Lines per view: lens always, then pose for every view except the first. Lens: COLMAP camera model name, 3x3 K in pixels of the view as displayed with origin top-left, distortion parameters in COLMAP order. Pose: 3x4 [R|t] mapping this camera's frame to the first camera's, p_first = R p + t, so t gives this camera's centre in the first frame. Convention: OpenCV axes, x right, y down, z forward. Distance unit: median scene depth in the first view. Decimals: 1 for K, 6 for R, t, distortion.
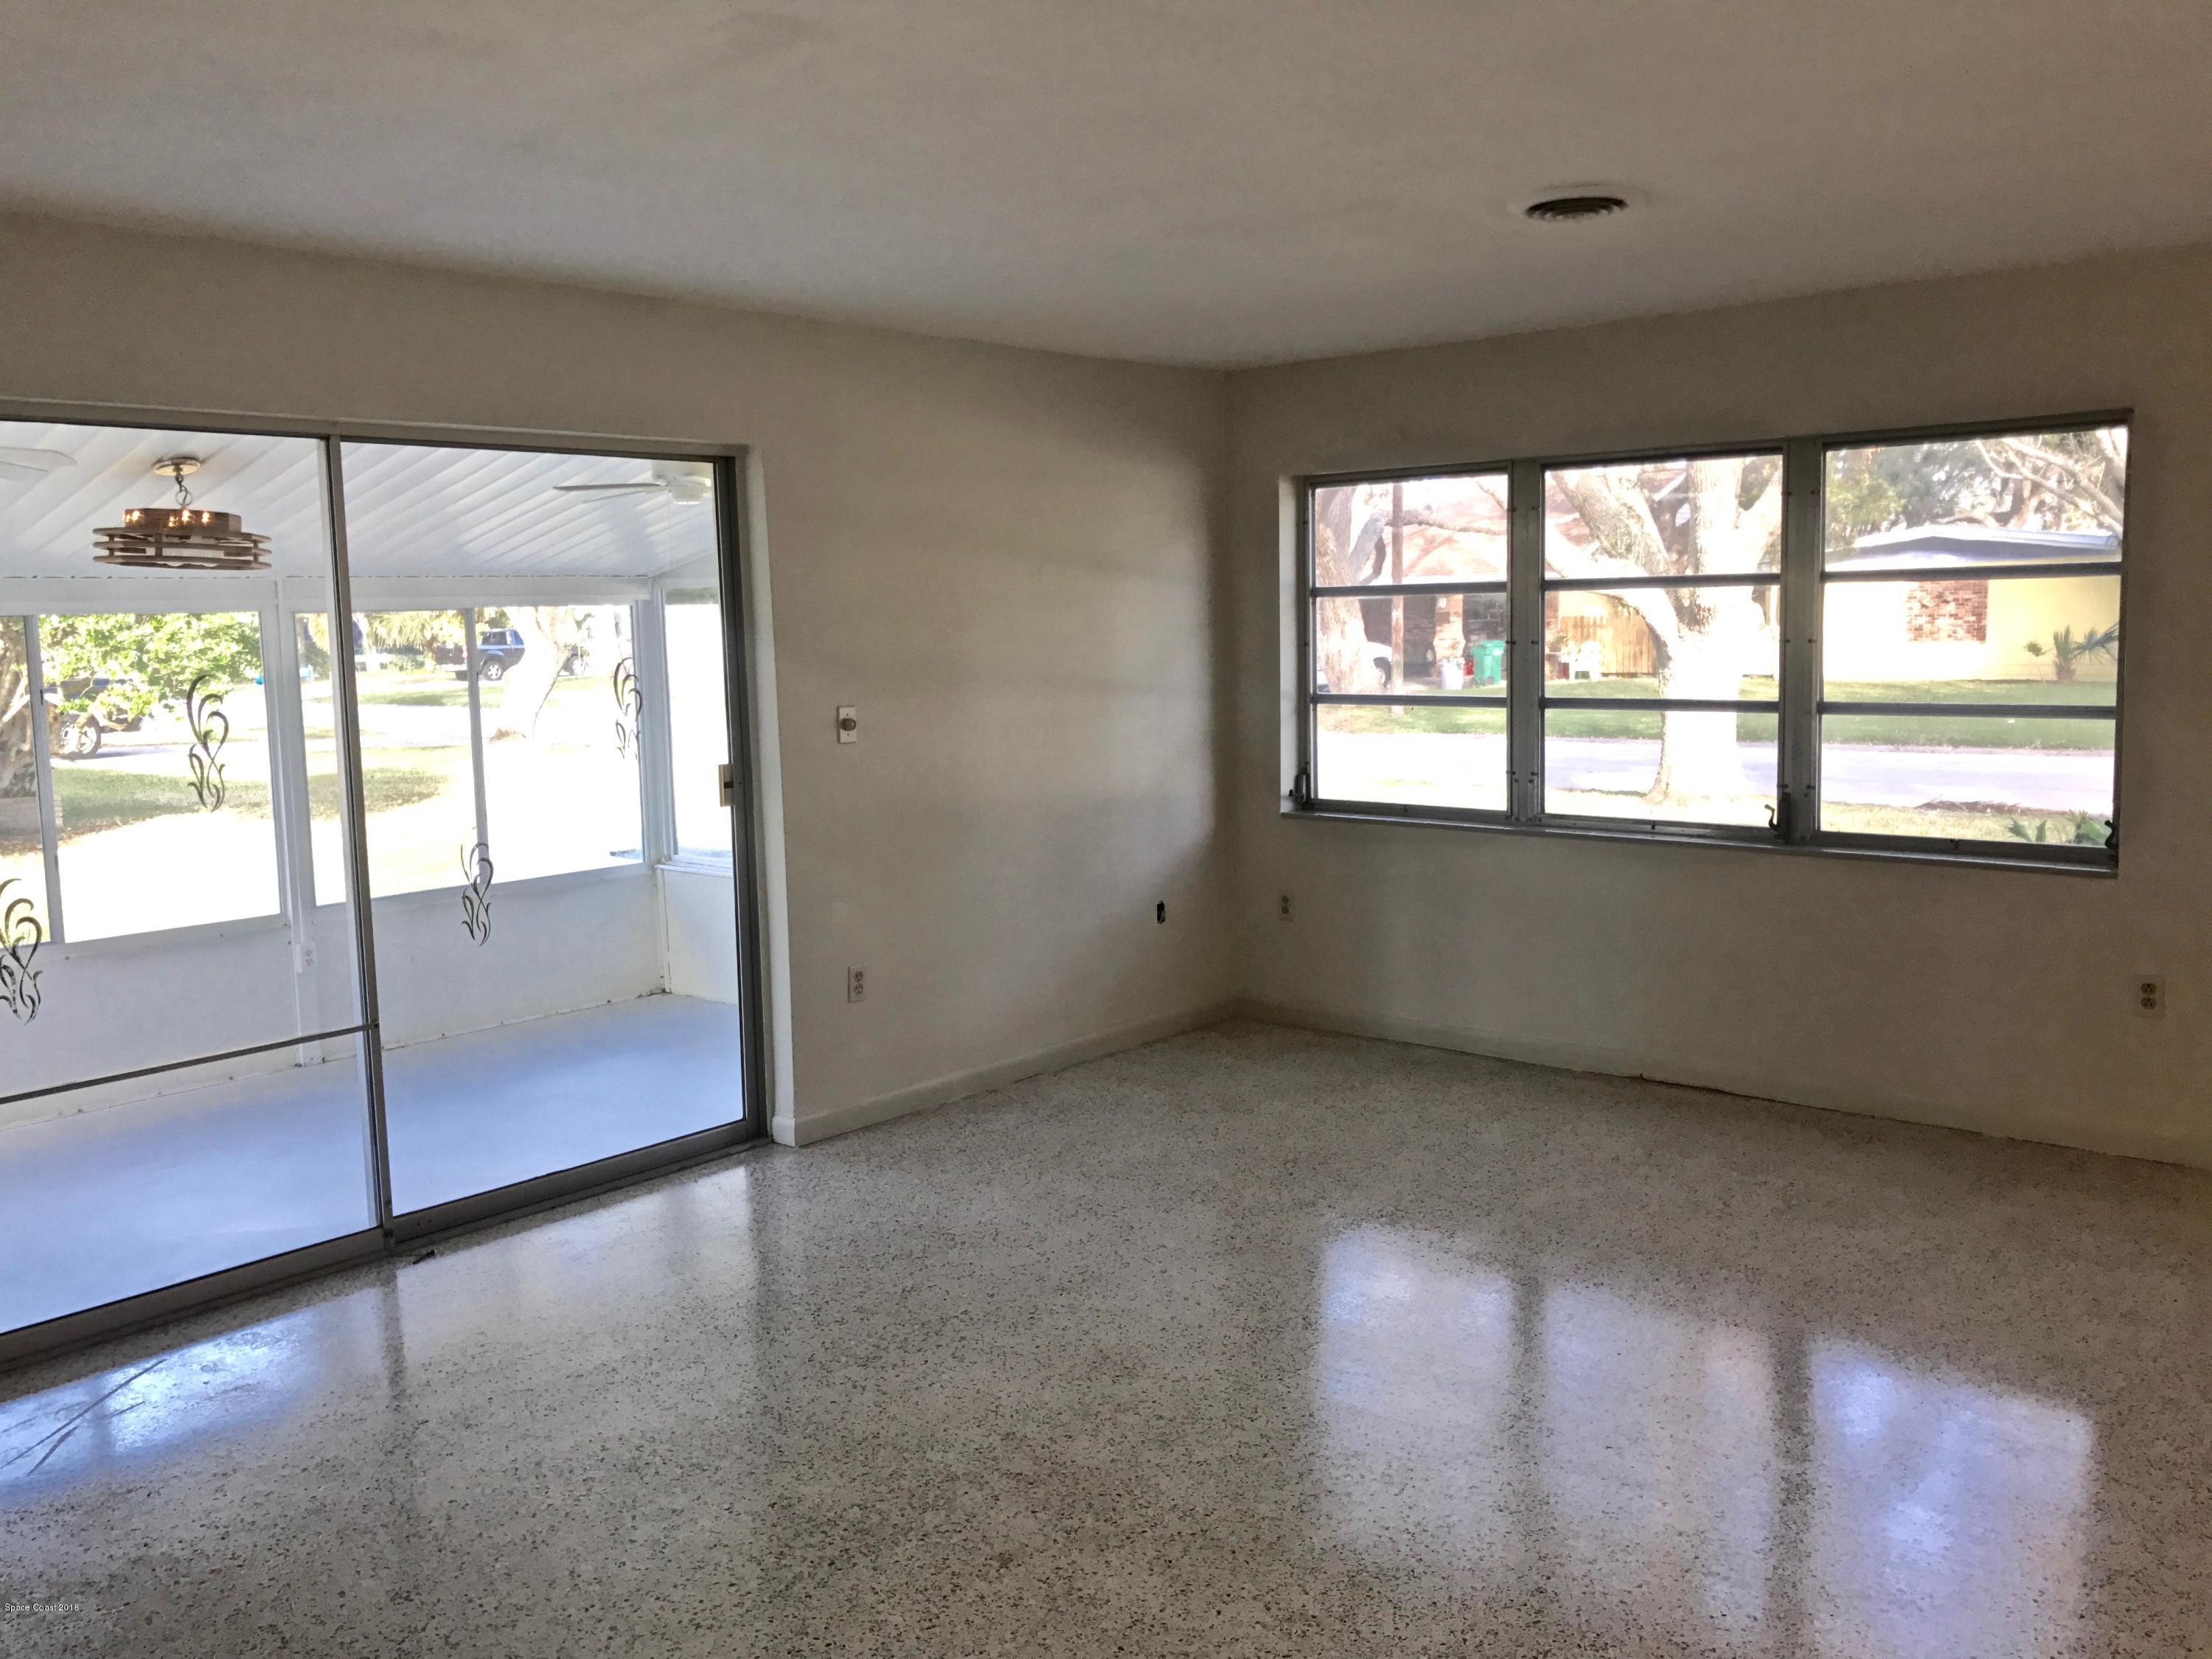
lens RADIAL K [[1824.6, 0, 1116.8], [0, 1824.6, 812.5], [0, 0, 1]] dist [0.058760, -0.050734]
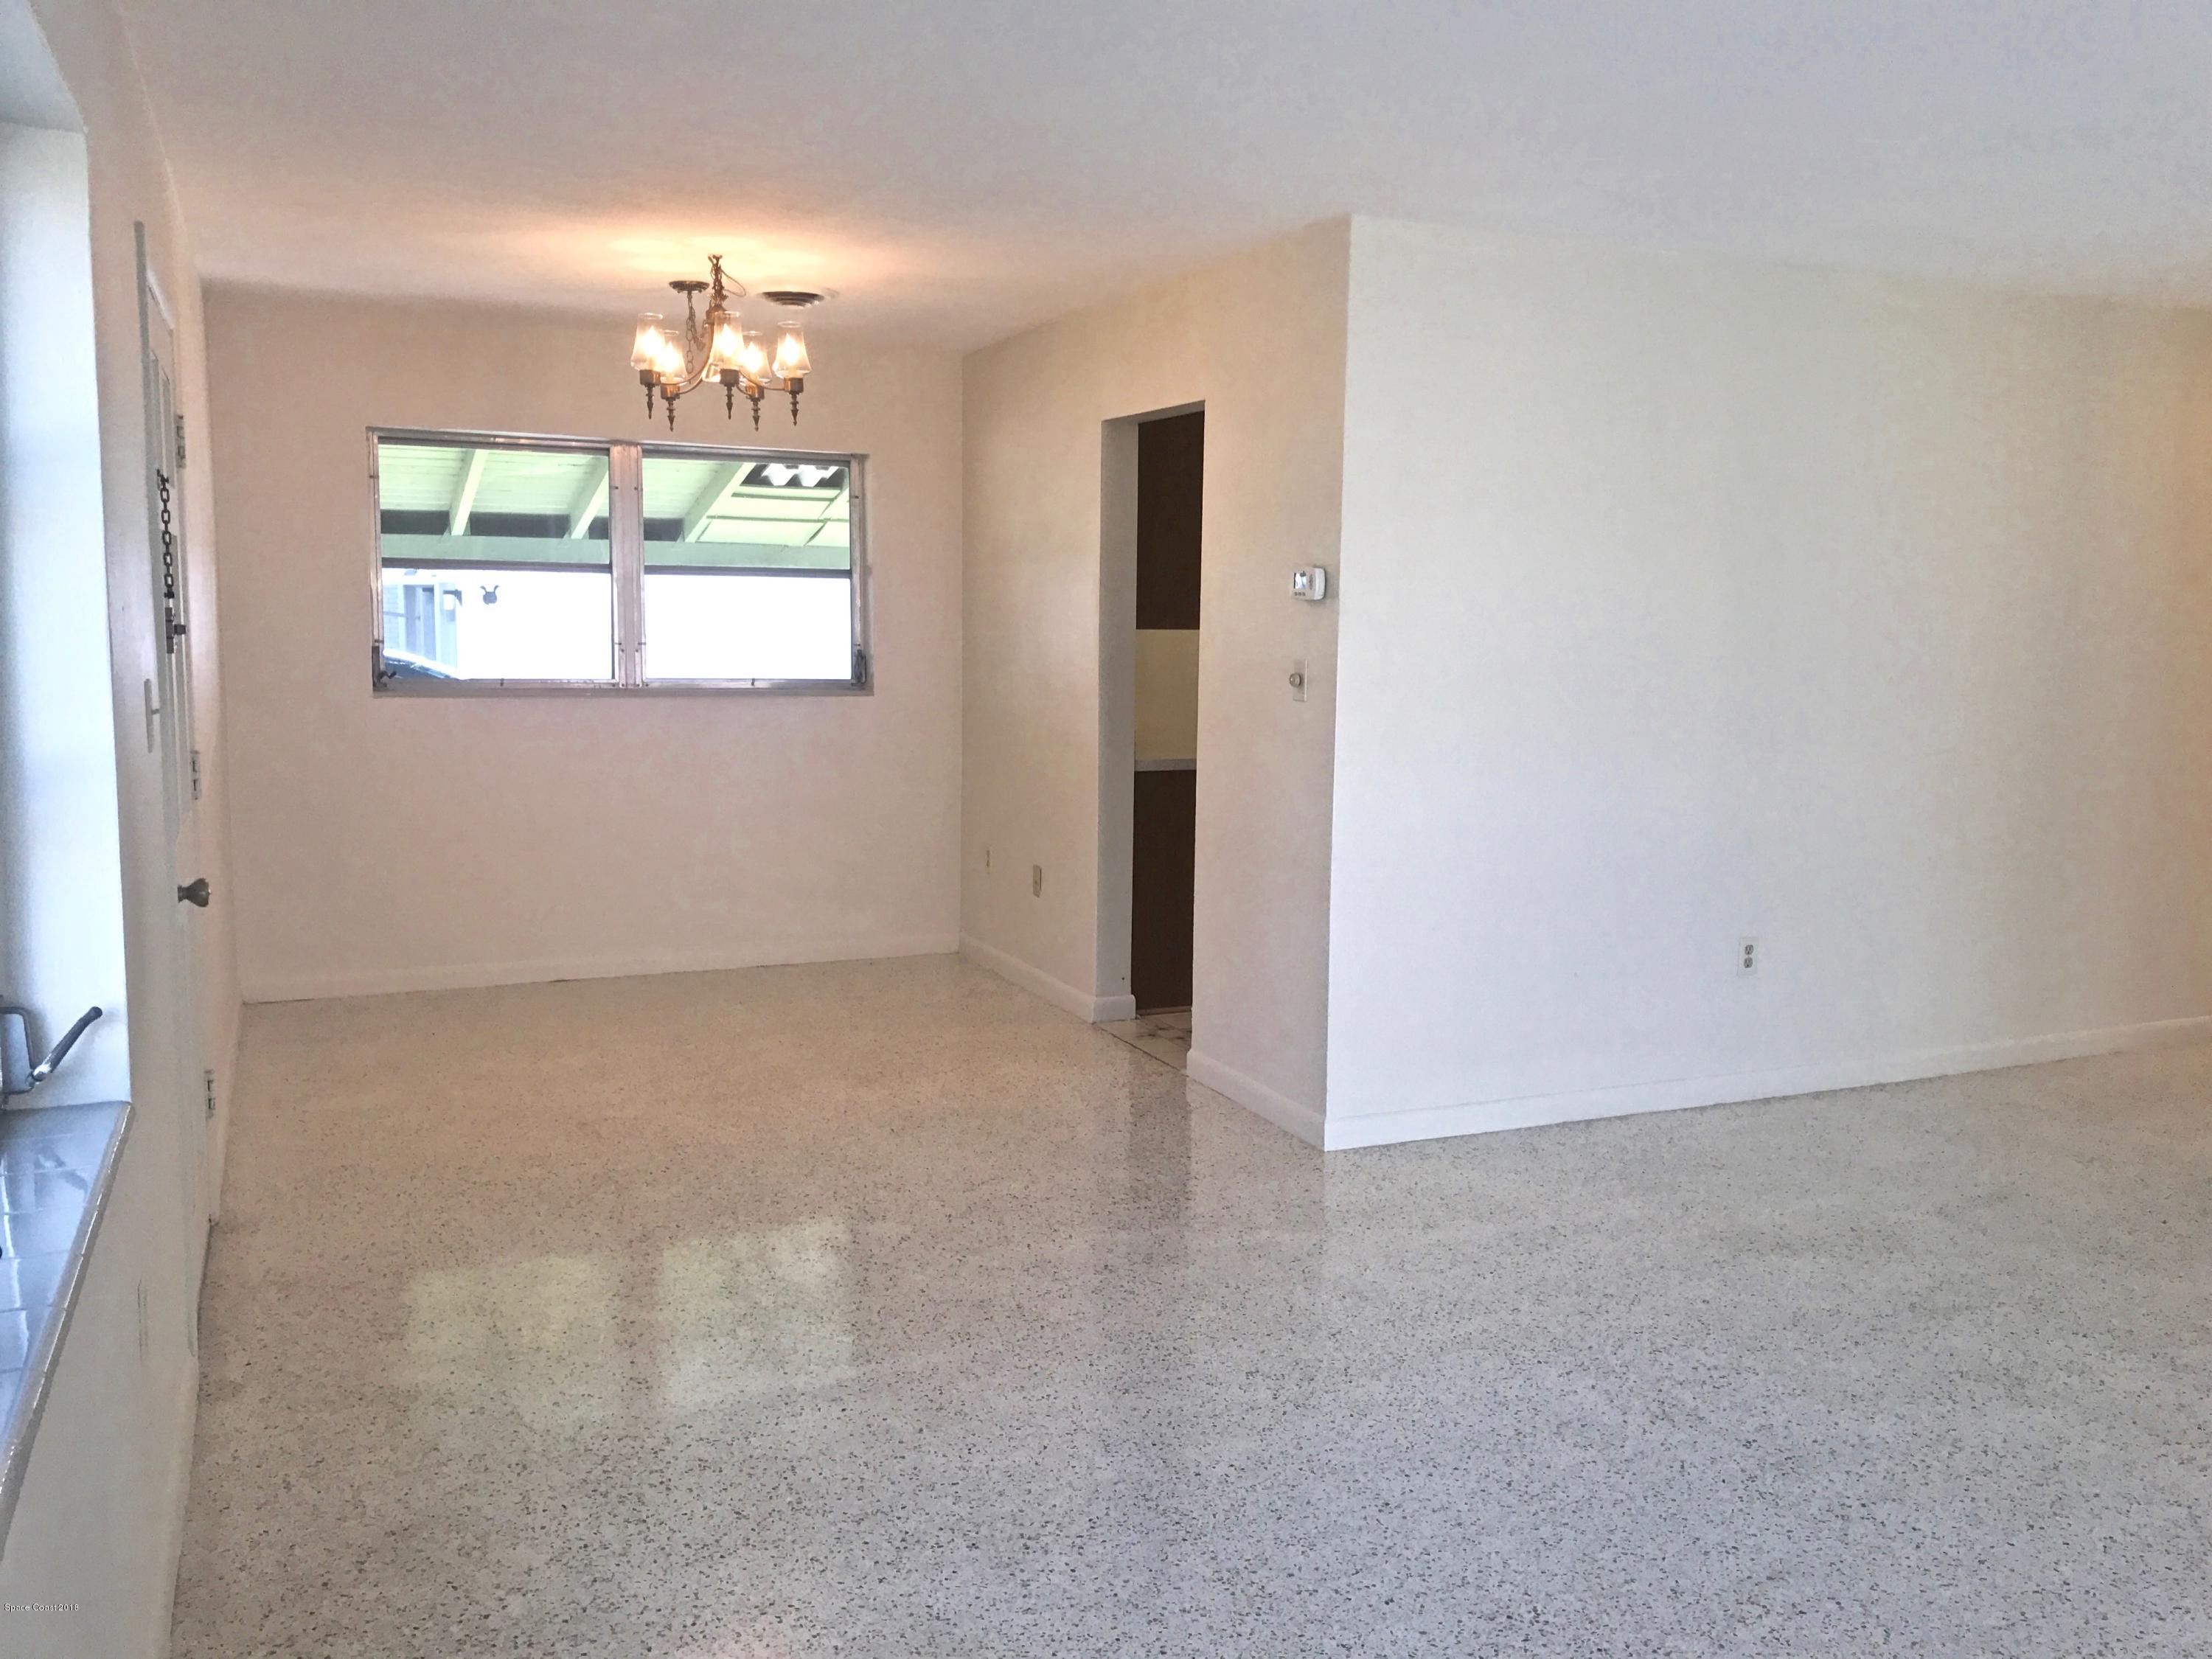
lens RADIAL K [[1824.6, 0, 1116.8], [0, 1824.6, 812.5], [0, 0, 1]] dist [0.058760, -0.050734]
pose [[-0.906836, -0.042608, 0.419325, 0.098874], [0.052261, 0.975833, 0.212175, -0.125717], [-0.418232, 0.214322, -0.882693, 1.277432]]
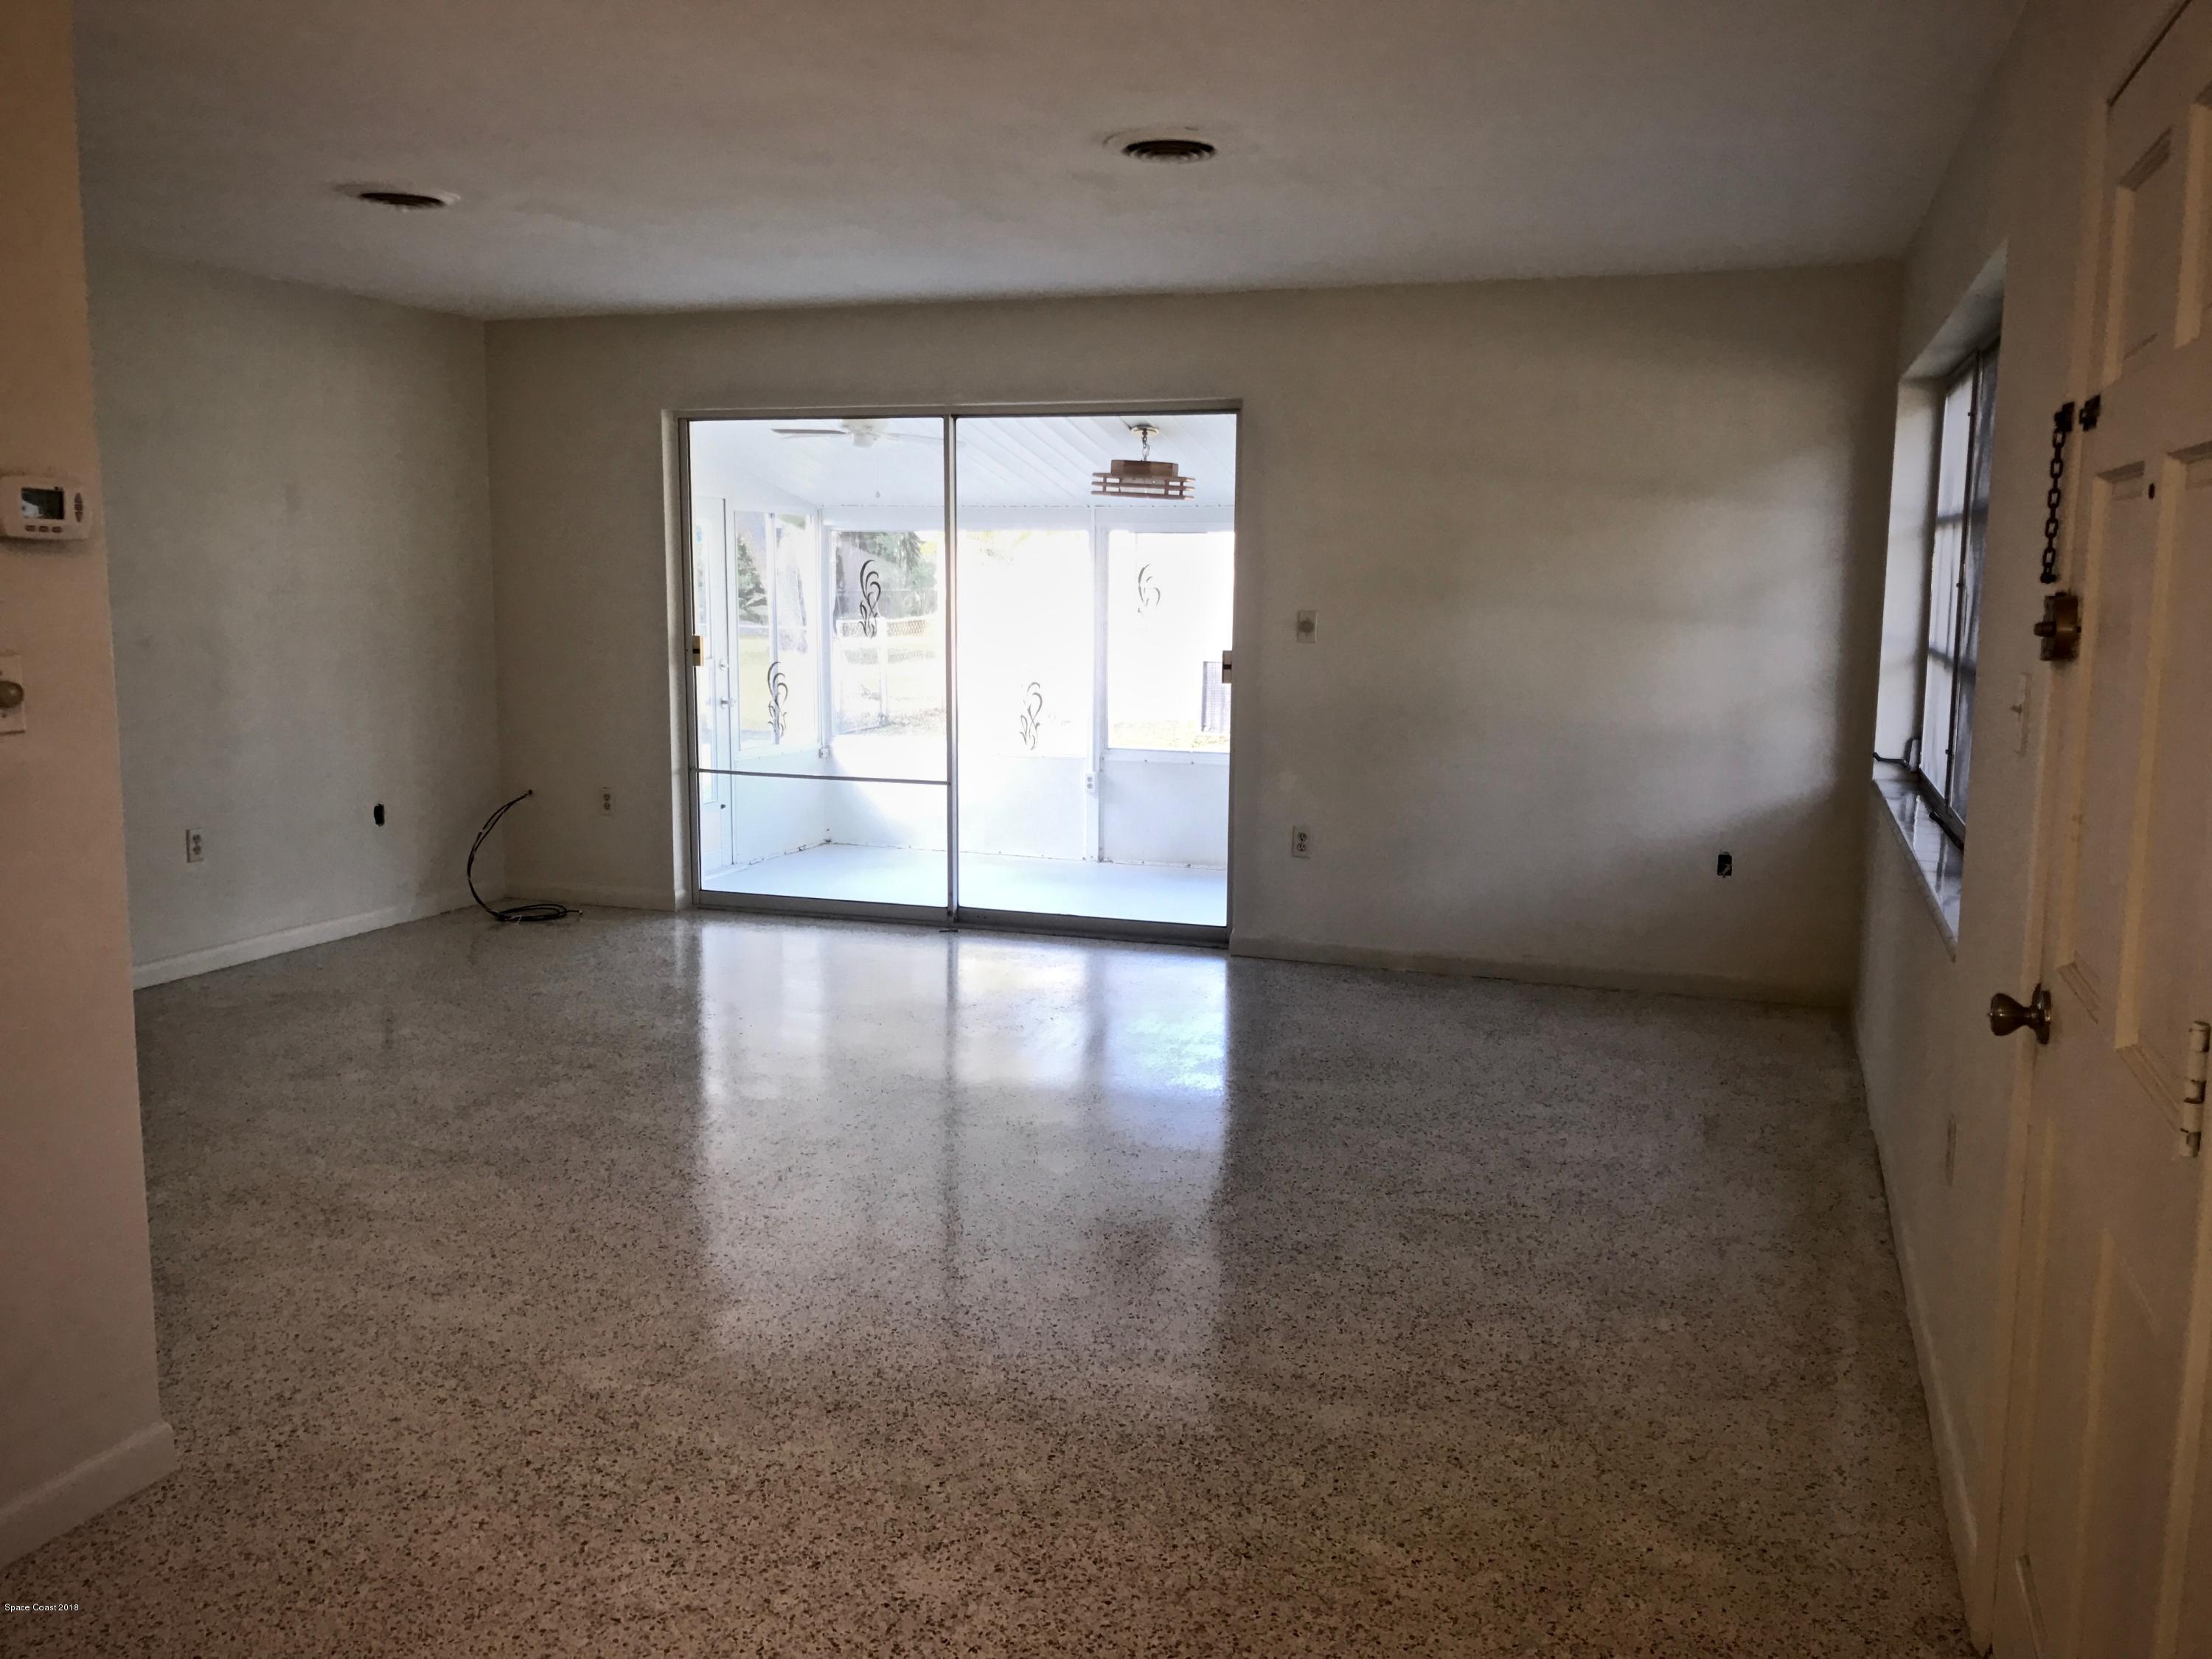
lens RADIAL K [[1824.6, 0, 1116.8], [0, 1824.6, 812.5], [0, 0, 1]] dist [0.058760, -0.050734]
pose [[0.365903, 0.148985, -0.918650, 0.992434], [-0.123590, 0.986139, 0.110703, -0.047206], [0.922410, 0.073029, 0.379244, 0.470481]]
